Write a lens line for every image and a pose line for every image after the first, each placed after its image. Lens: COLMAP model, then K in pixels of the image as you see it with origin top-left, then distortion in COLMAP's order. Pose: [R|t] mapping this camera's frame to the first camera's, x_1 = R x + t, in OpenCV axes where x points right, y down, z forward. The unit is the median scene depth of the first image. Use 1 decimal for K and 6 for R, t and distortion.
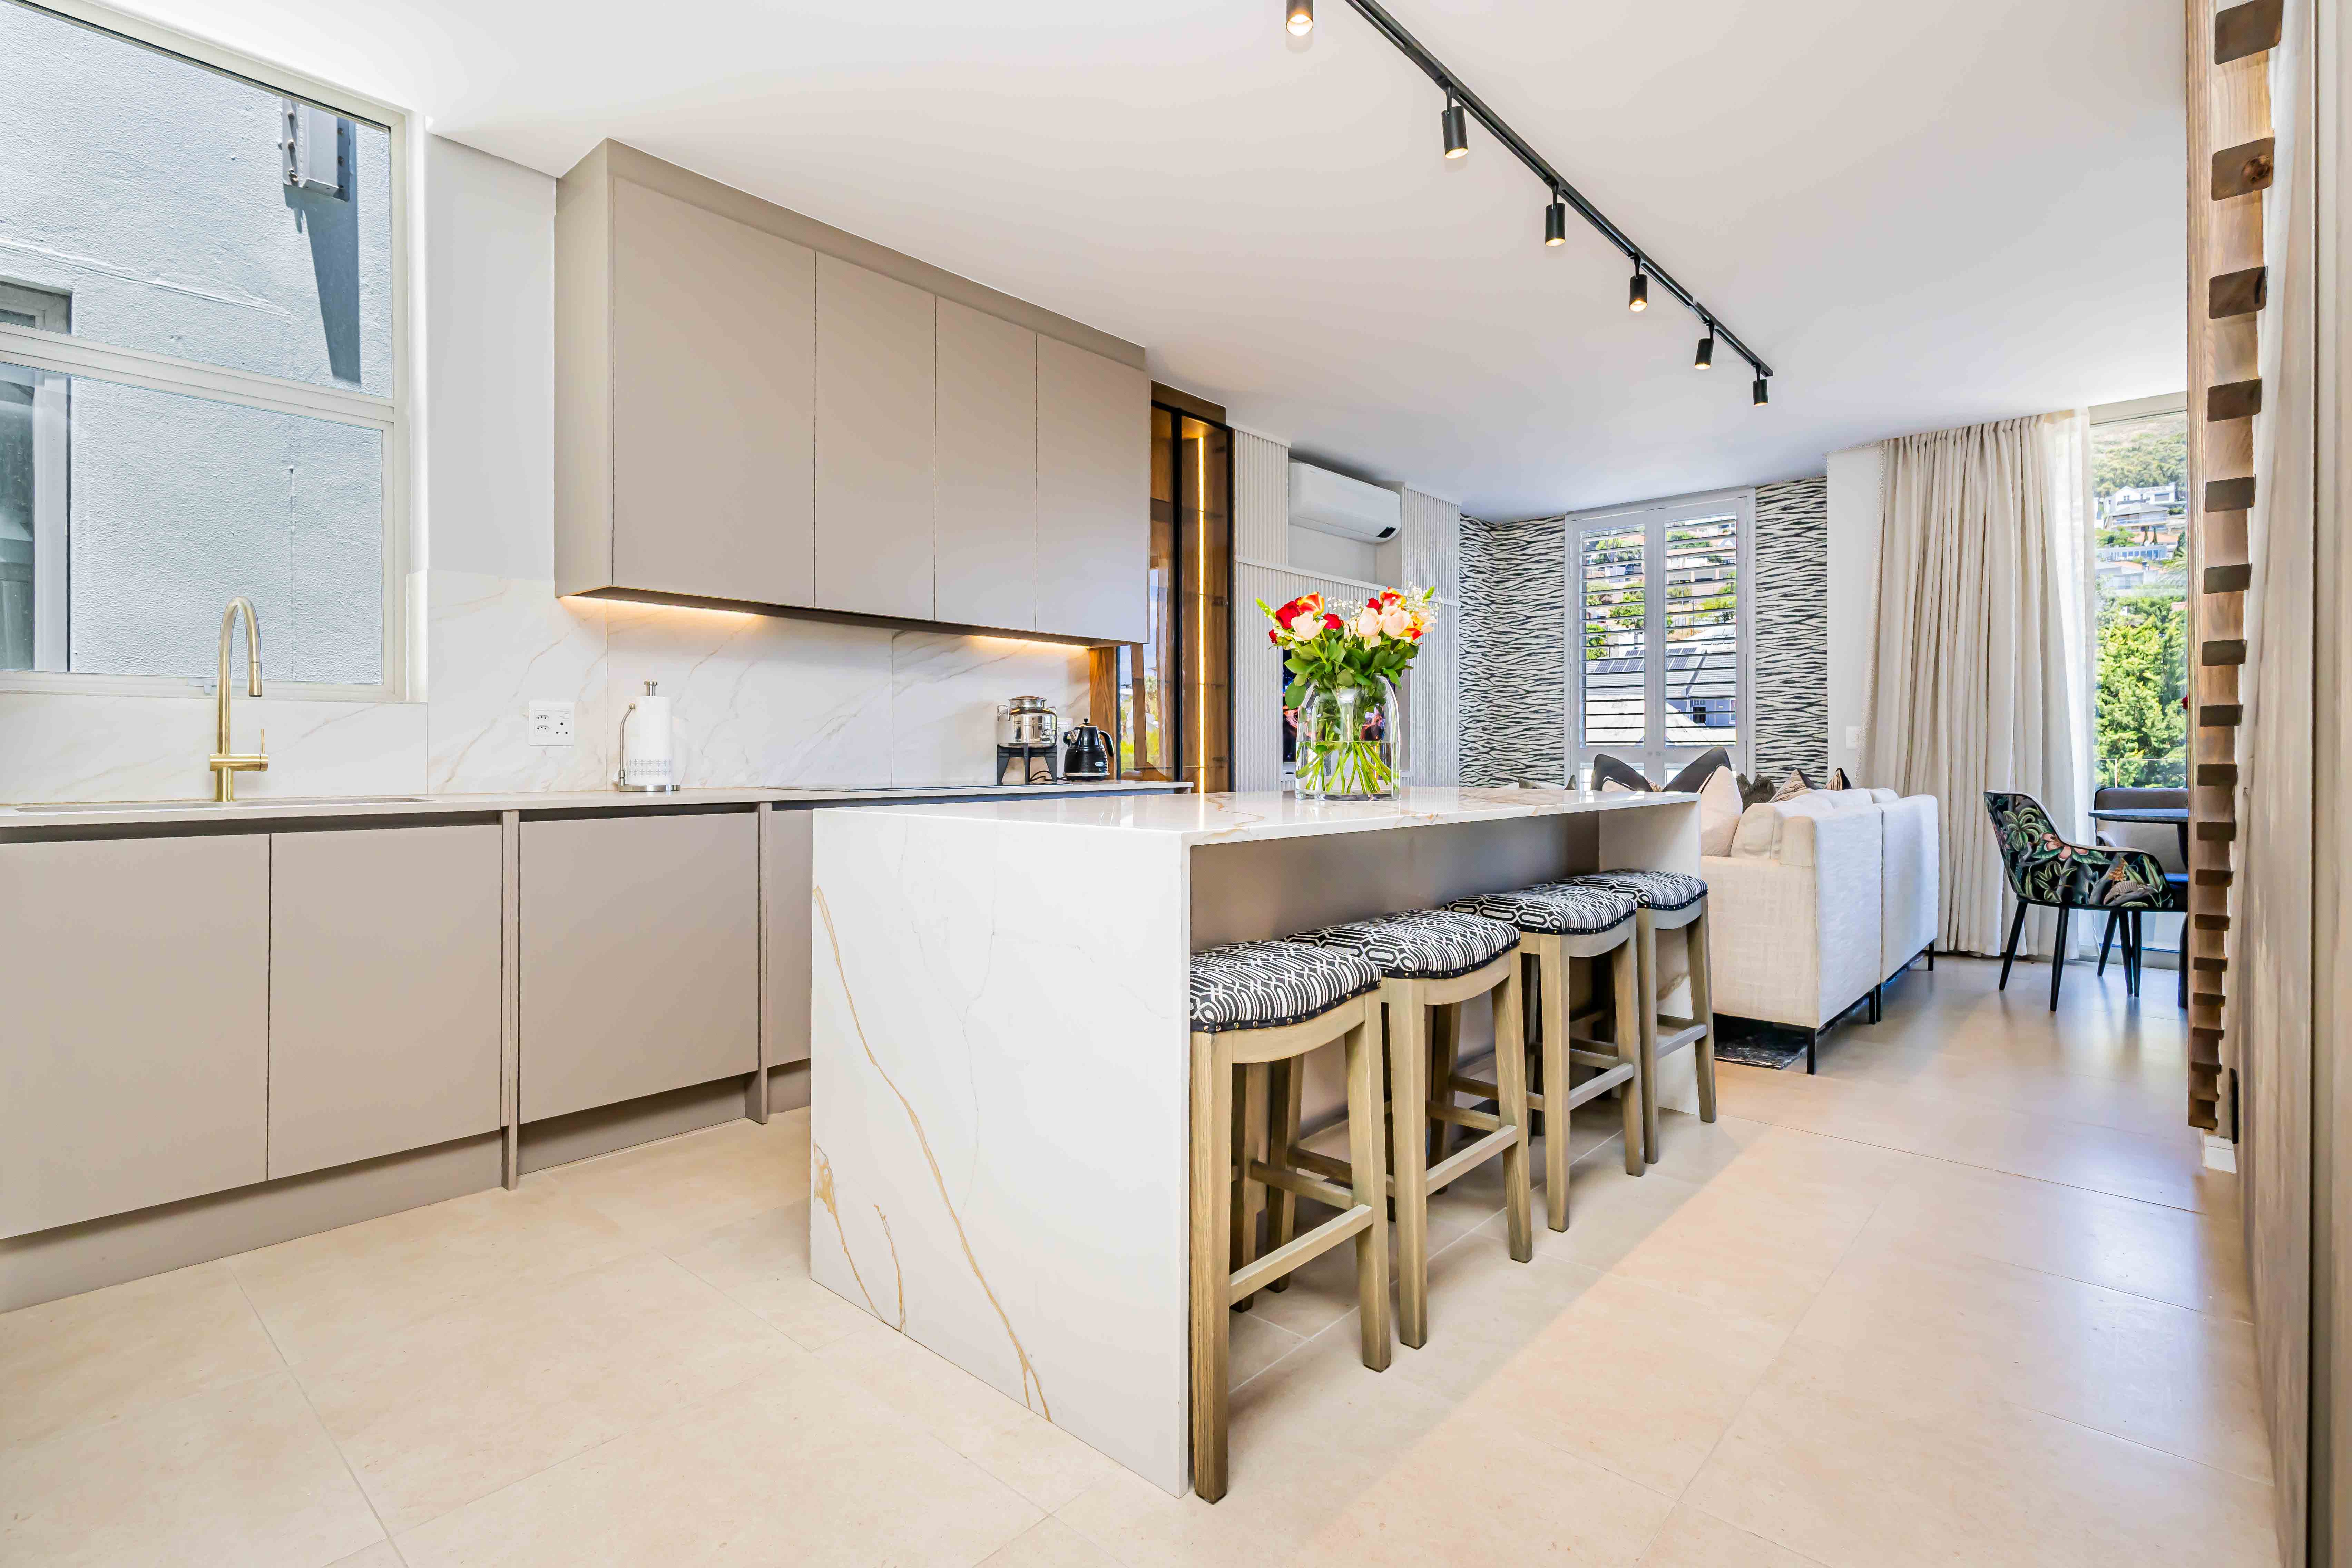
lens RADIAL K [[1109.8, 0, 1139.9], [0, 1109.8, 767.4], [0, 0, 1]] dist [0.003319, -0.000155]
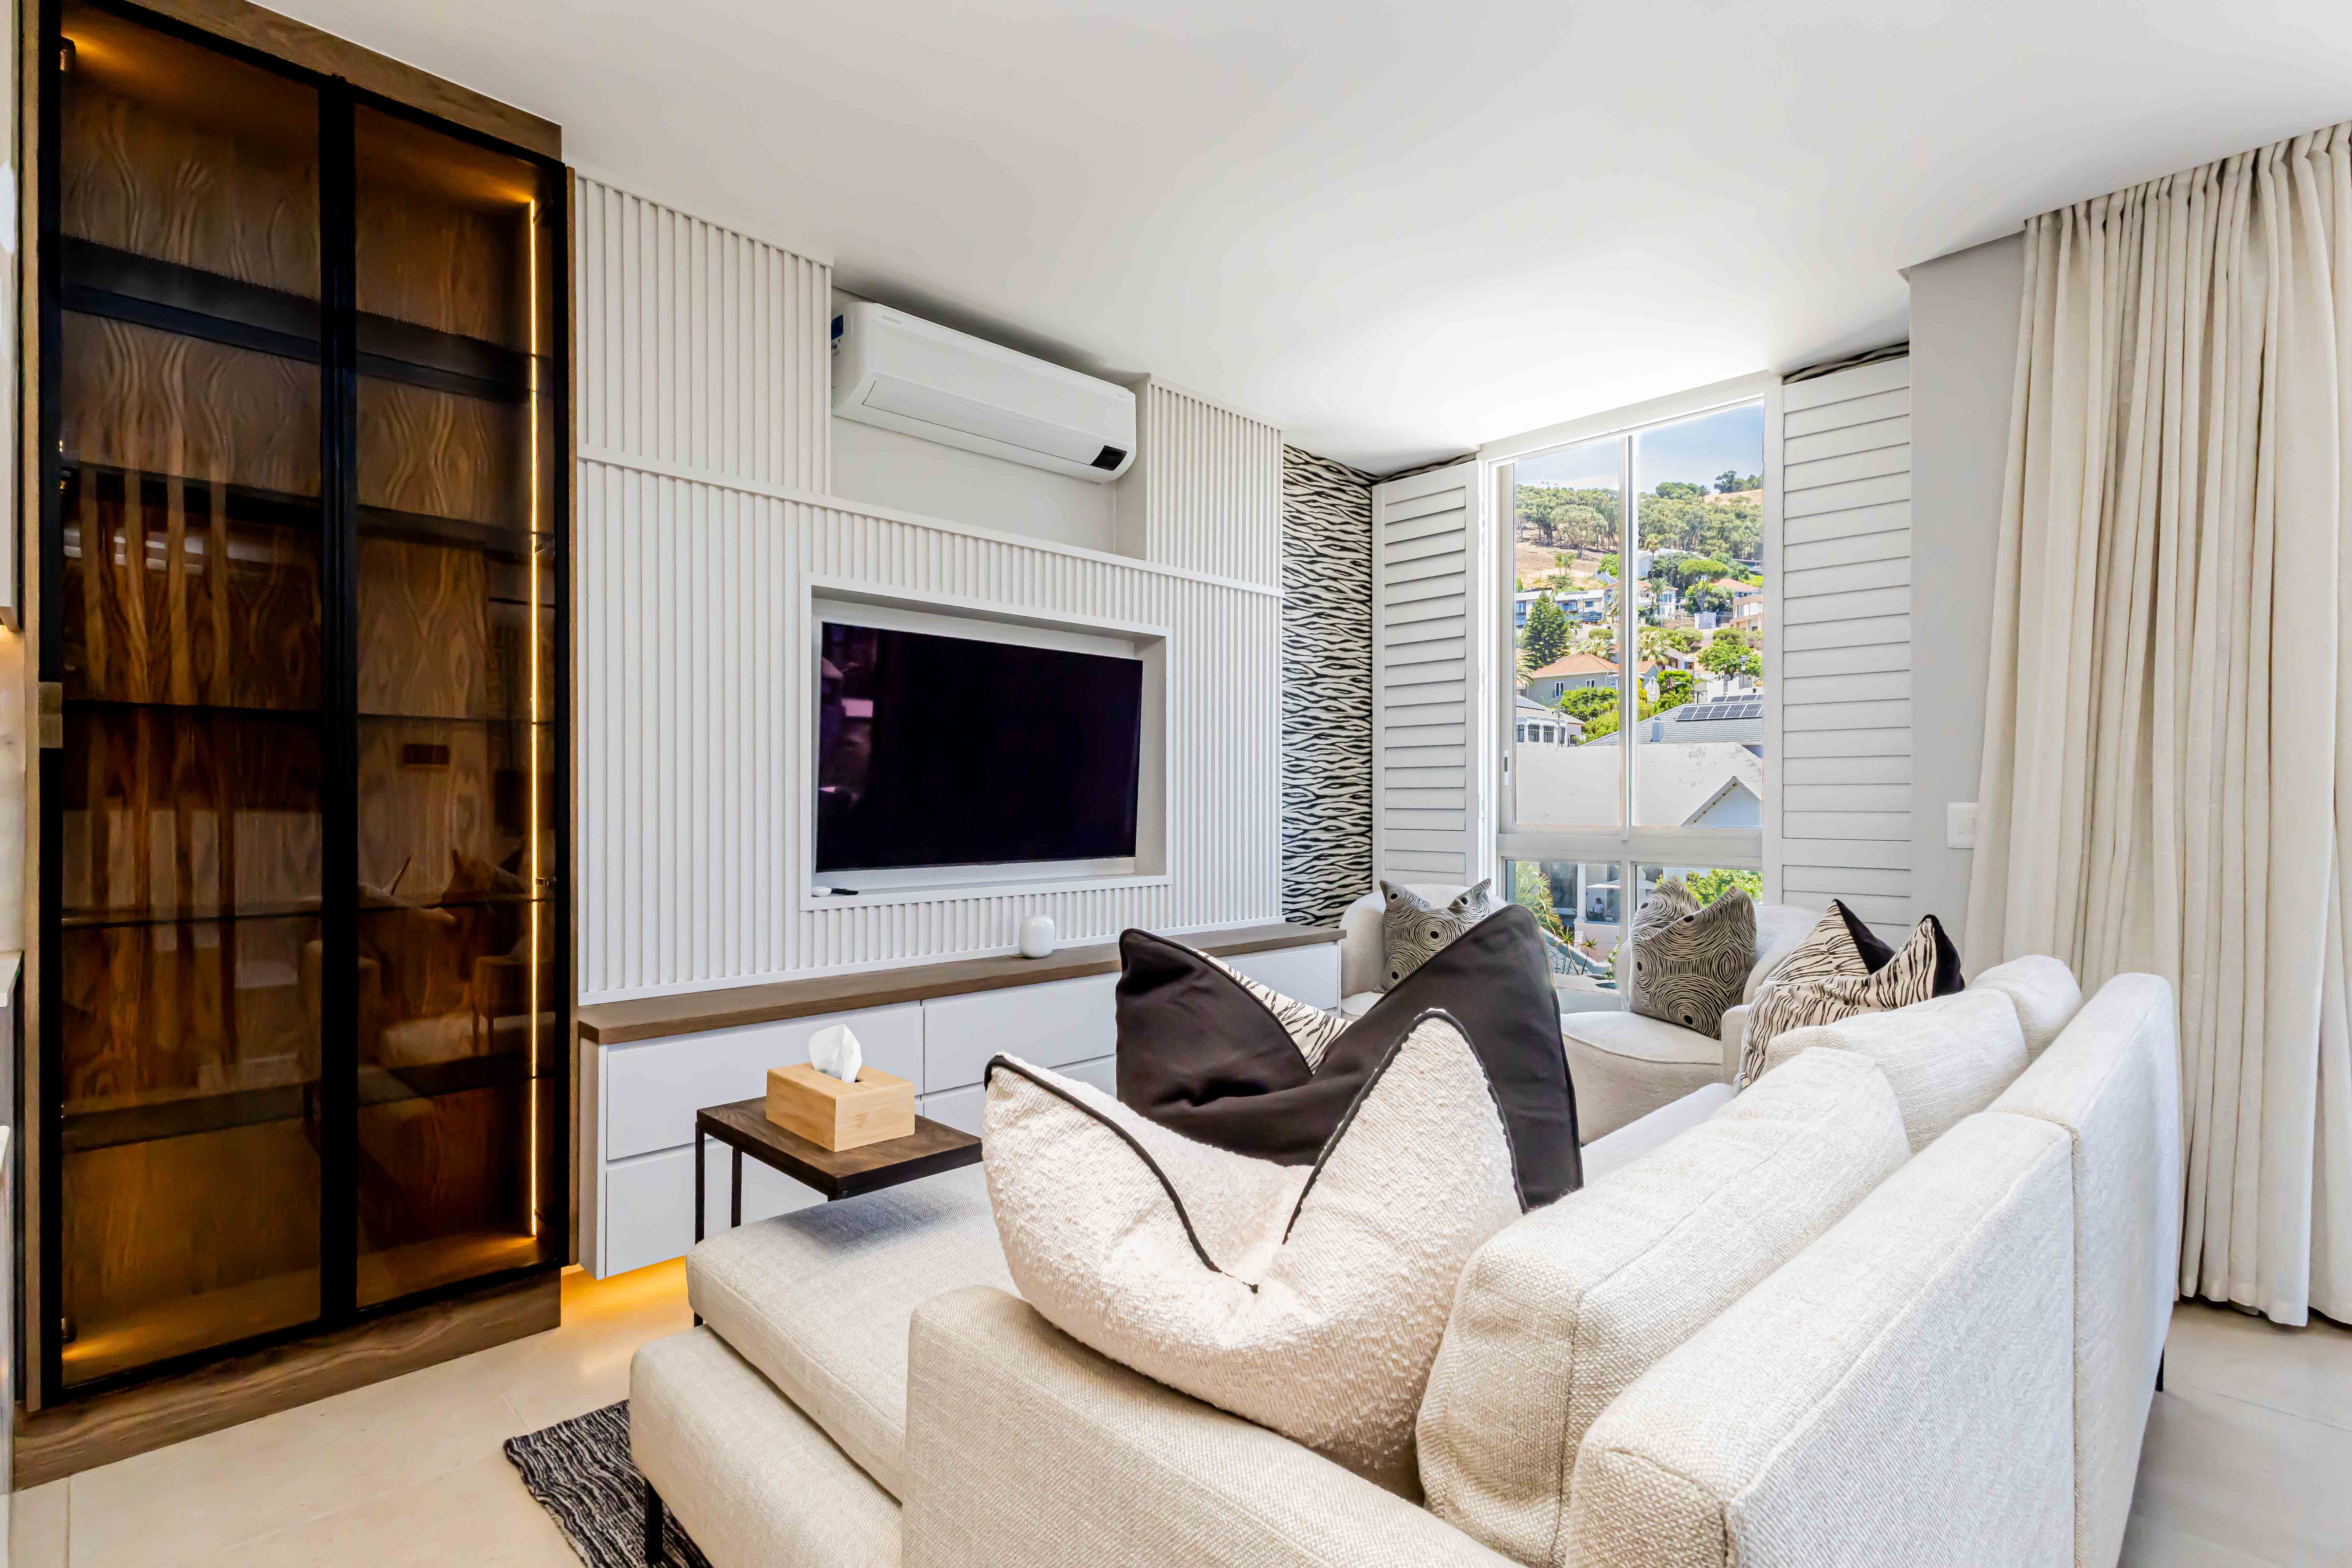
lens RADIAL K [[1109.8, 0, 1157.0], [0, 1109.8, 814.0], [0, 0, 1]] dist [0.003319, -0.000155]
pose [[0.998440, -0.000270, -0.055843, 0.419792], [0.000041, 0.999992, -0.004106, -0.041434], [0.055844, 0.004097, 0.998431, 0.656839]]
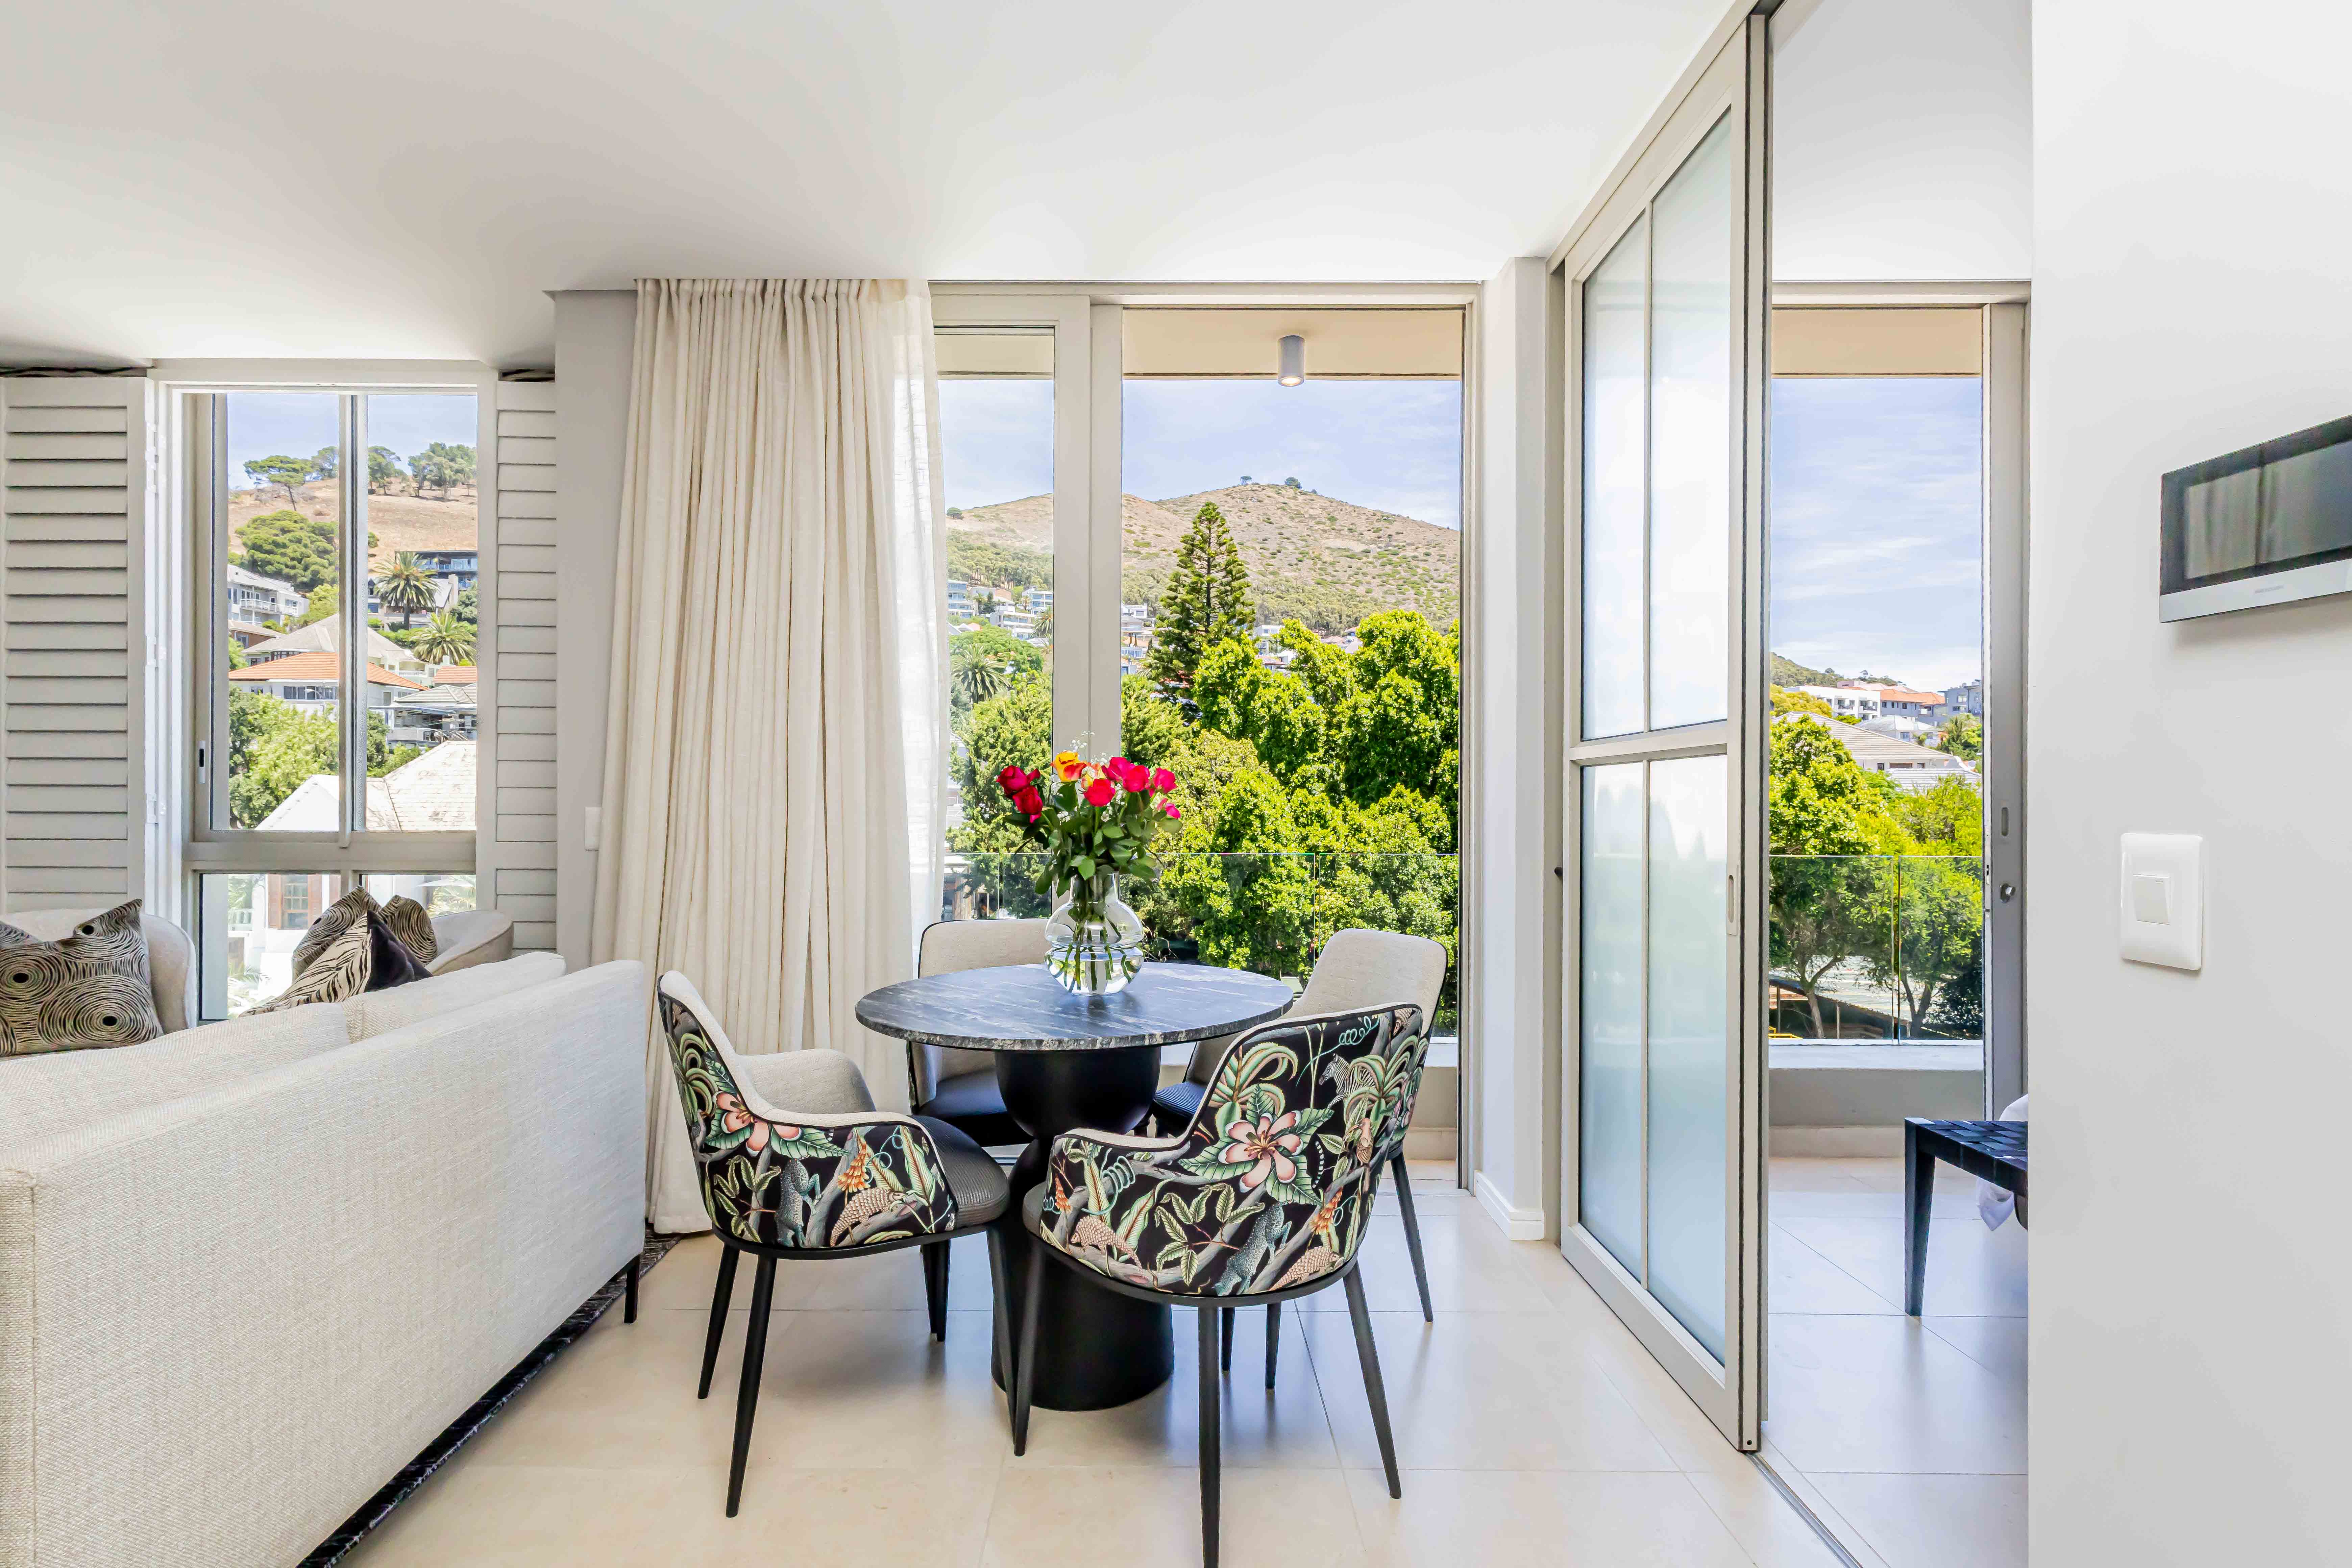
lens RADIAL K [[1109.8, 0, 1178.9], [0, 1109.8, 791.7], [0, 0, 1]] dist [0.003319, -0.000155]
pose [[0.728193, 0.006662, 0.685339, 0.658839], [0.006998, 0.999828, -0.017154, -0.047193], [-0.685336, 0.017287, 0.728022, 0.578994]]
